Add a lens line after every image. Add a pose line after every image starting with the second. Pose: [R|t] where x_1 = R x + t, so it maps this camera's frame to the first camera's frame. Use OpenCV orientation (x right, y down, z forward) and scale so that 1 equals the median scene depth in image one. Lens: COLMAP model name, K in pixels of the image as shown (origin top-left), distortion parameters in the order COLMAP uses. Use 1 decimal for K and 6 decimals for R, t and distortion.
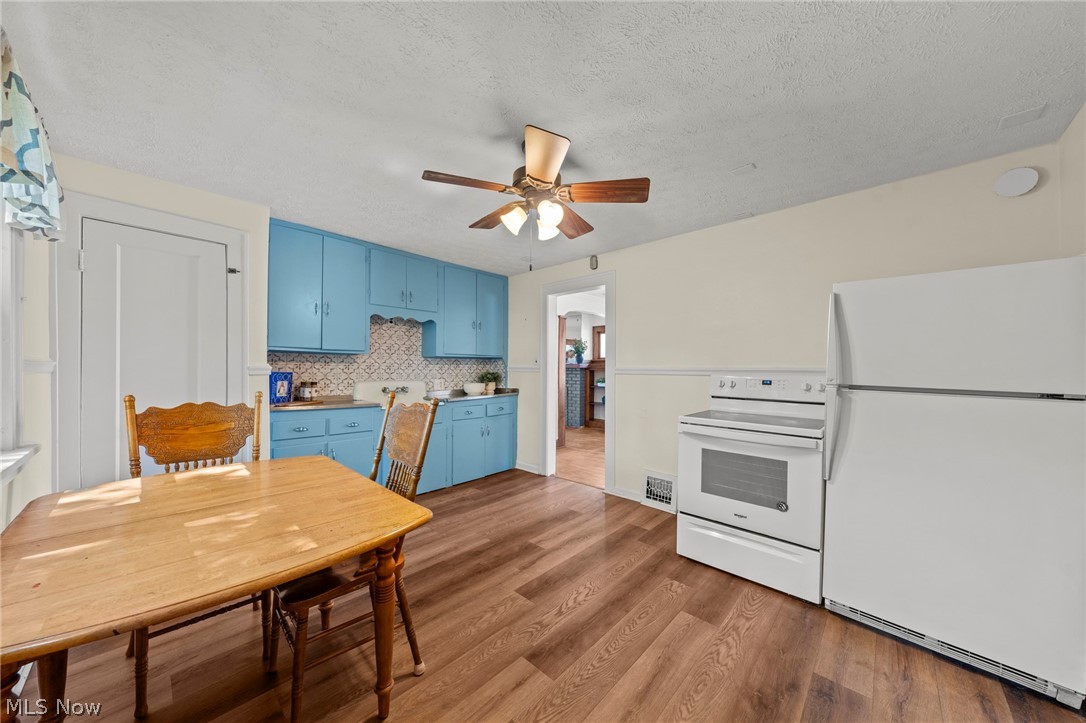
lens RADIAL K [[374.6, 0, 538.9], [0, 374.6, 368.2], [0, 0, 1]] dist [0.001029, 0.000072]
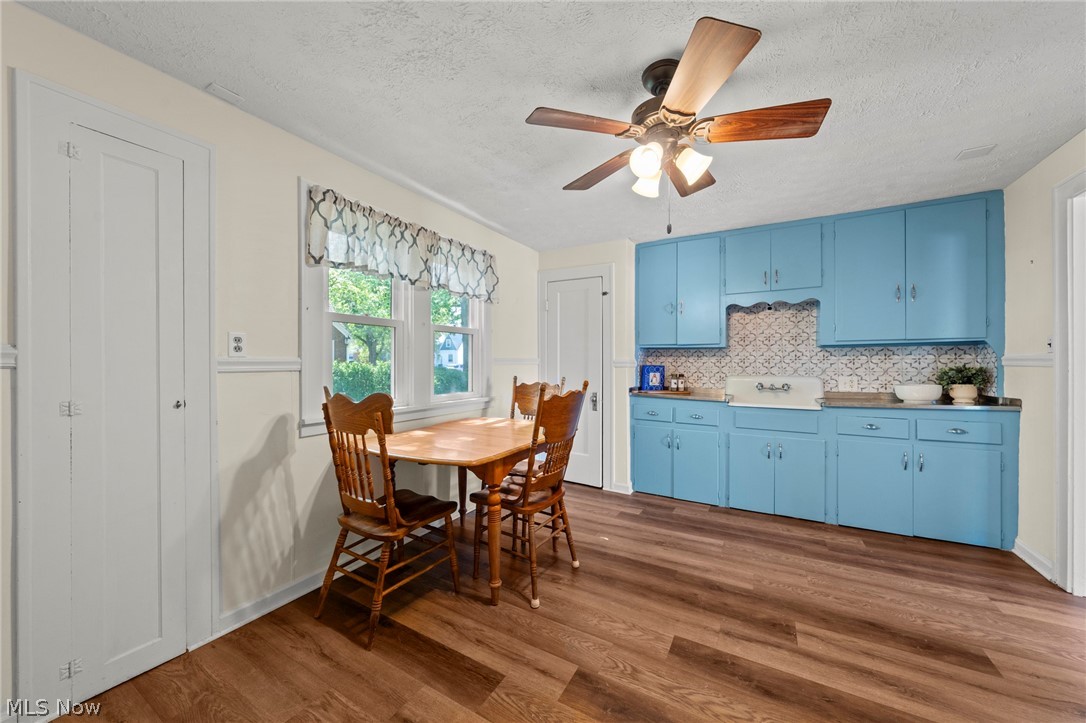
lens RADIAL K [[385.6, 0, 543.8], [0, 385.6, 363.8], [0, 0, 1]] dist [0.001608, -0.000074]
pose [[0.238888, -0.003910, -0.971039, 0.462577], [0.002241, 0.999991, -0.003475, 0.009229], [0.971044, -0.001346, 0.238895, 0.364455]]
